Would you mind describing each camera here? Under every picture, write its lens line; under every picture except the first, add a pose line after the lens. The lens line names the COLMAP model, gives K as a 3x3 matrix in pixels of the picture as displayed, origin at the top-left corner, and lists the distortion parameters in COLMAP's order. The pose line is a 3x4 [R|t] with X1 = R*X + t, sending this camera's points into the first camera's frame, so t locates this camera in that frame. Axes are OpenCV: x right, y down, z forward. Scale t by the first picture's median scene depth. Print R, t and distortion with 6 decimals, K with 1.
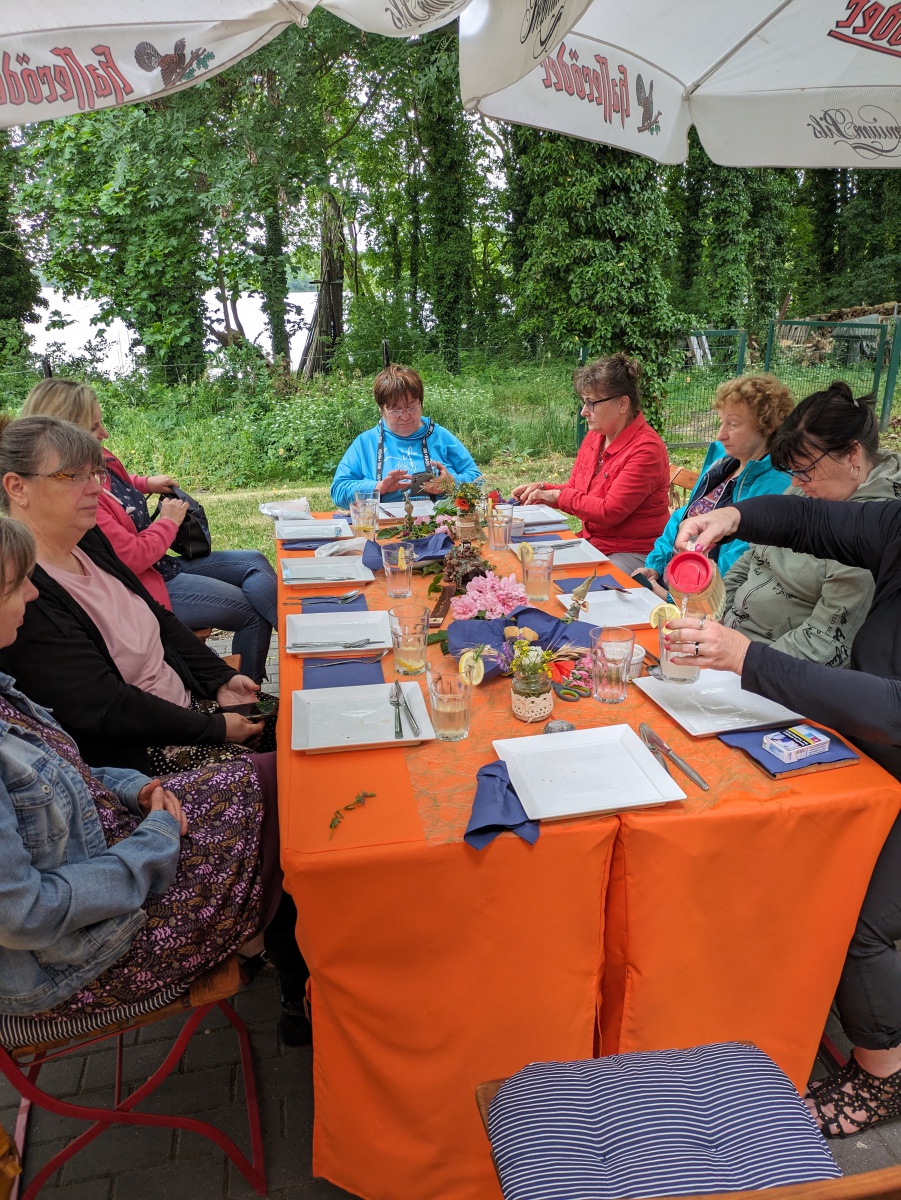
lens RADIAL K [[878.8, 0, 456.2], [0, 878.8, 611.2], [0, 0, 1]] dist [0.047238, -0.034155]
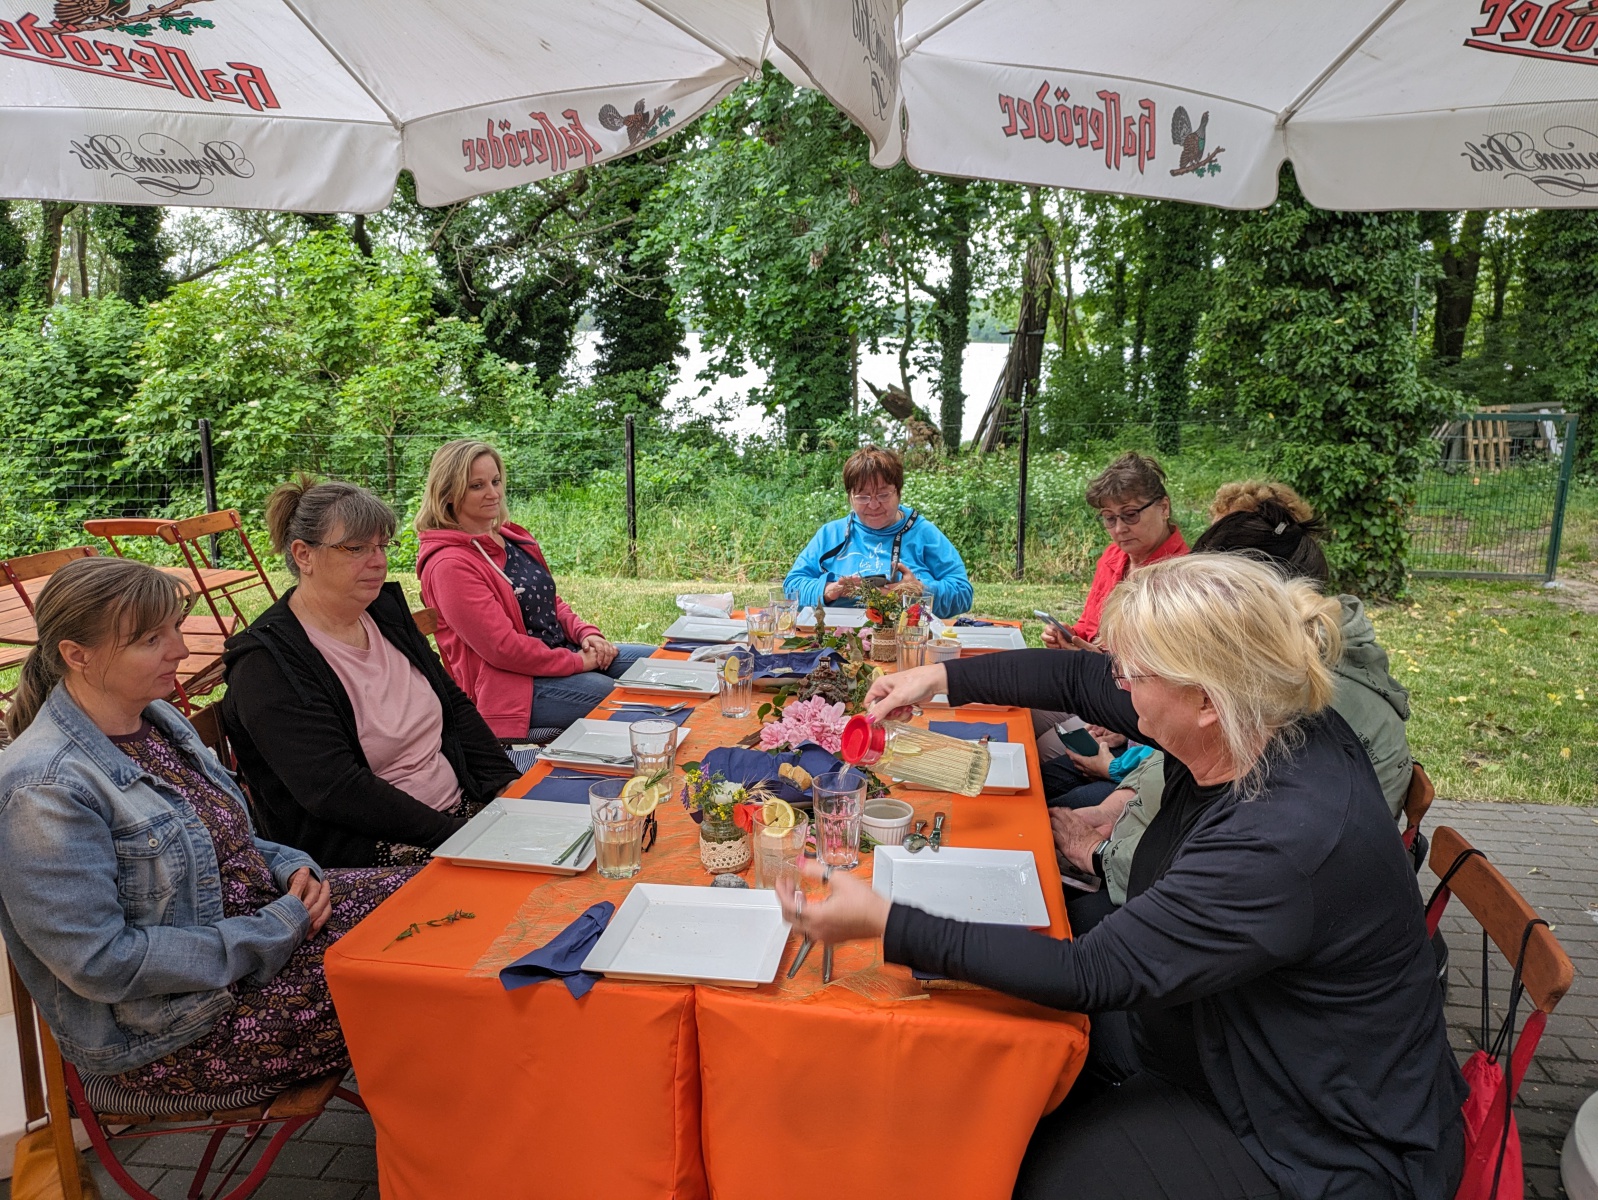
lens RADIAL K [[1173.3, 0, 799.0], [0, 1173.3, 593.3], [0, 0, 1]] dist [0.046433, -0.043572]
pose [[0.941518, 0.089229, -0.324934, 0.099096], [-0.132536, 0.984642, -0.113641, -0.003748], [0.309804, 0.150061, 0.938884, -0.012170]]
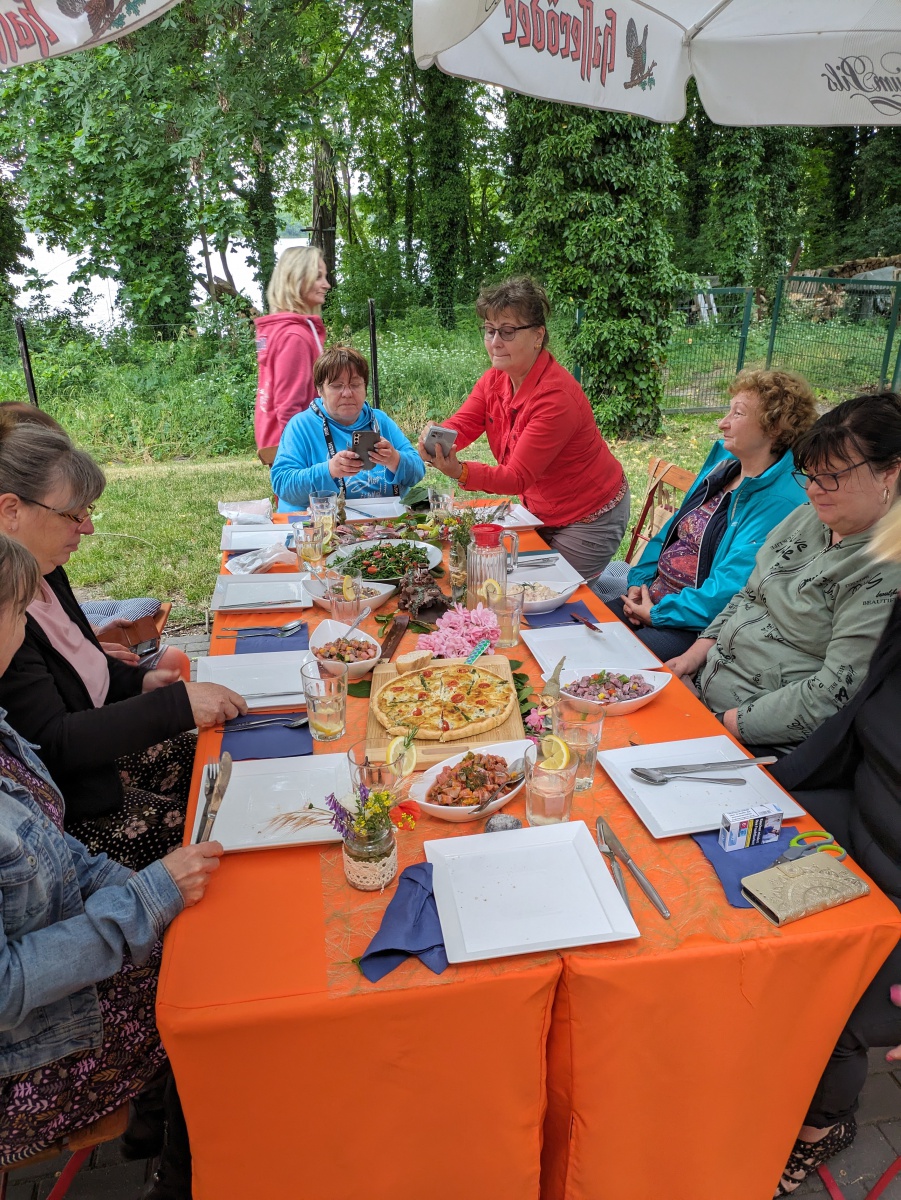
lens RADIAL K [[878.8, 0, 434.0], [0, 878.8, 626.2], [0, 0, 1]] dist [0.047238, -0.034155]
pose [[0.999745, 0.009255, -0.020617, 0.012603], [-0.007850, 0.997710, 0.067185, -0.022715], [0.021191, -0.067006, 0.997527, 0.028851]]
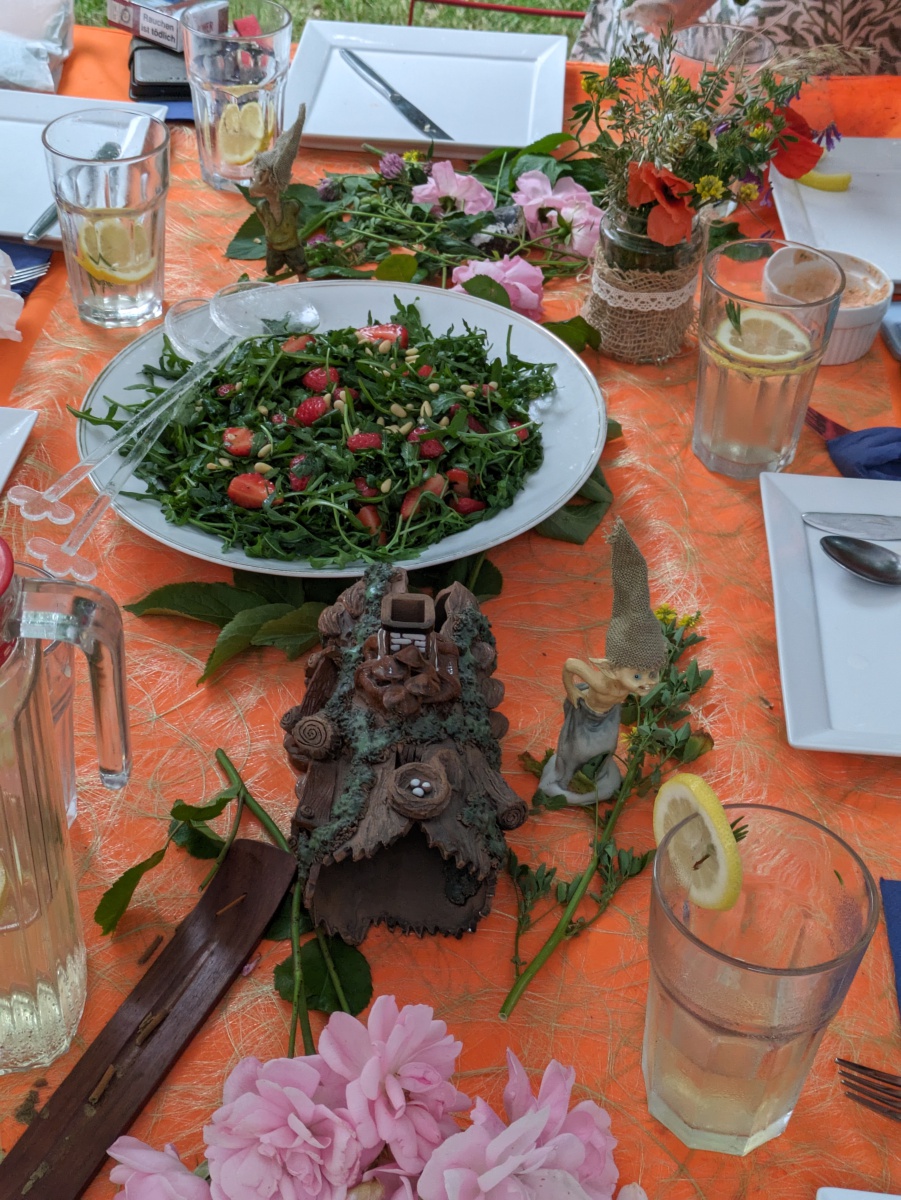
lens RADIAL K [[1766.6, 0, 415.2], [0, 1766.6, 612.9], [0, 0, 1]] dist [0.018630, 0.000000]
pose [[0.959699, 0.211659, -0.184876, 0.022589], [-0.137580, 0.927475, 0.347652, -0.058389], [0.245051, -0.308206, 0.919216, 0.199452]]
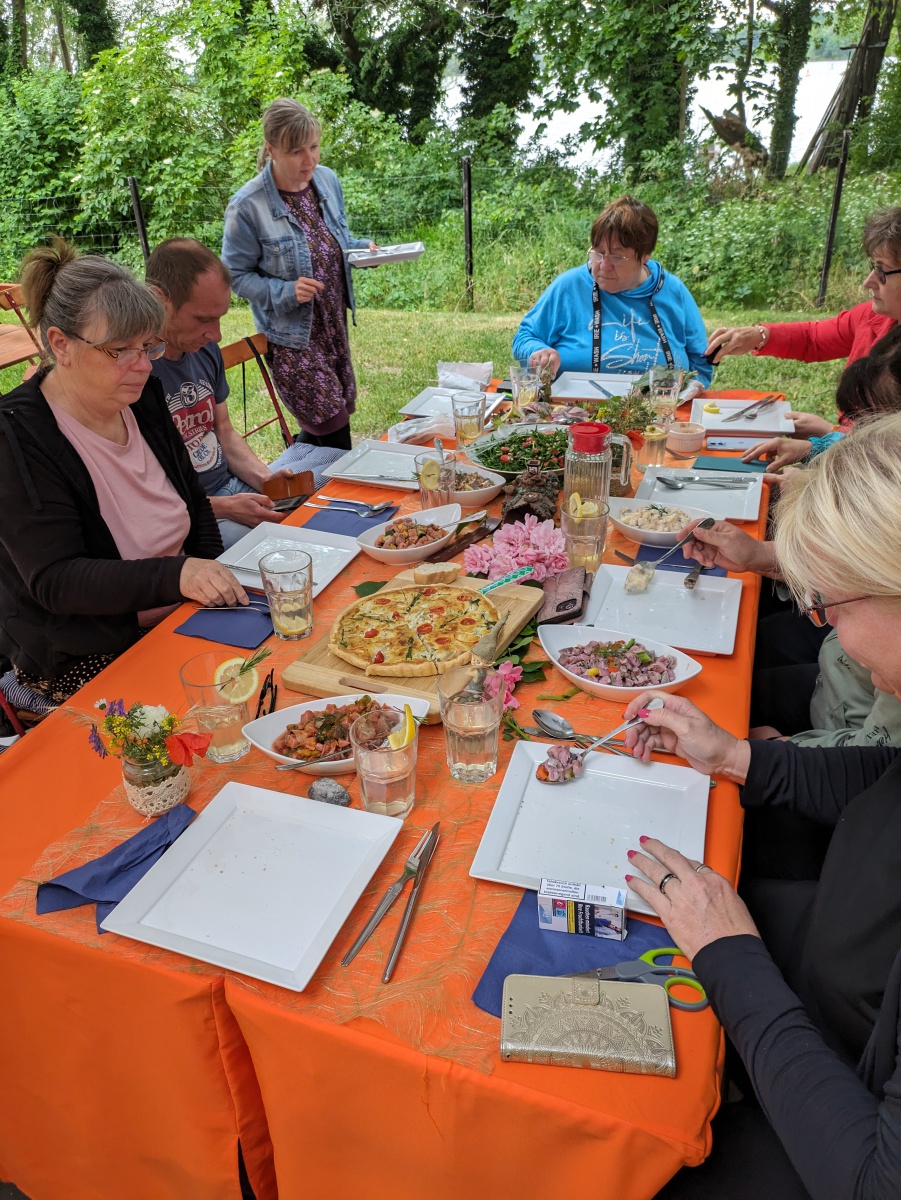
lens RADIAL K [[878.8, 0, 429.9], [0, 878.8, 597.4], [0, 0, 1]] dist [0.047238, -0.034155]
pose [[0.849397, 0.237773, -0.471157, 0.093769], [-0.143507, 0.963178, 0.227362, -0.037278], [0.507869, -0.125506, 0.852243, 0.086714]]
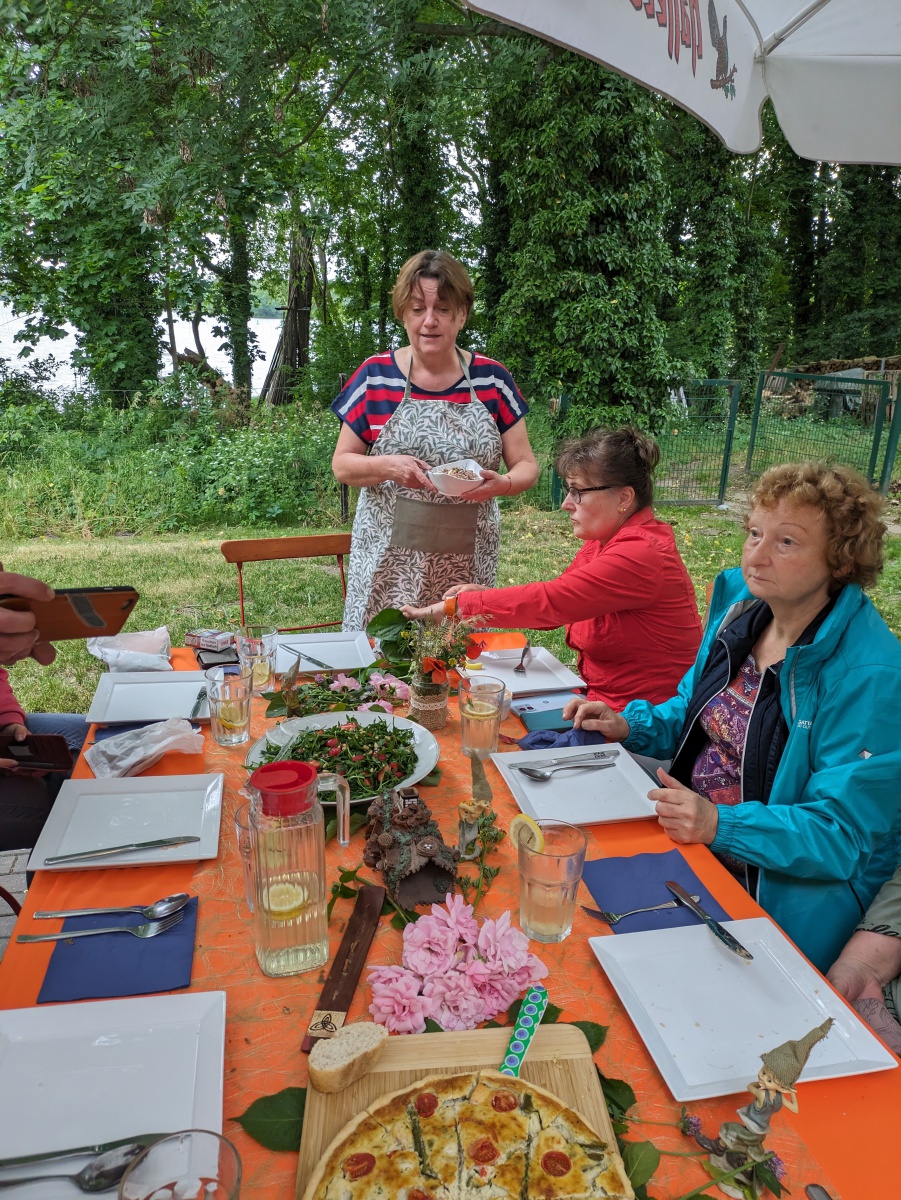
lens RADIAL K [[878.8, 0, 444.0], [0, 878.8, 606.7], [0, 0, 1]] dist [0.047238, -0.034155]
pose [[0.998816, 0.037401, 0.031109, 0.003421], [-0.036161, 0.998565, -0.039504, -0.049167], [-0.032542, 0.038332, 0.998735, 0.140543]]
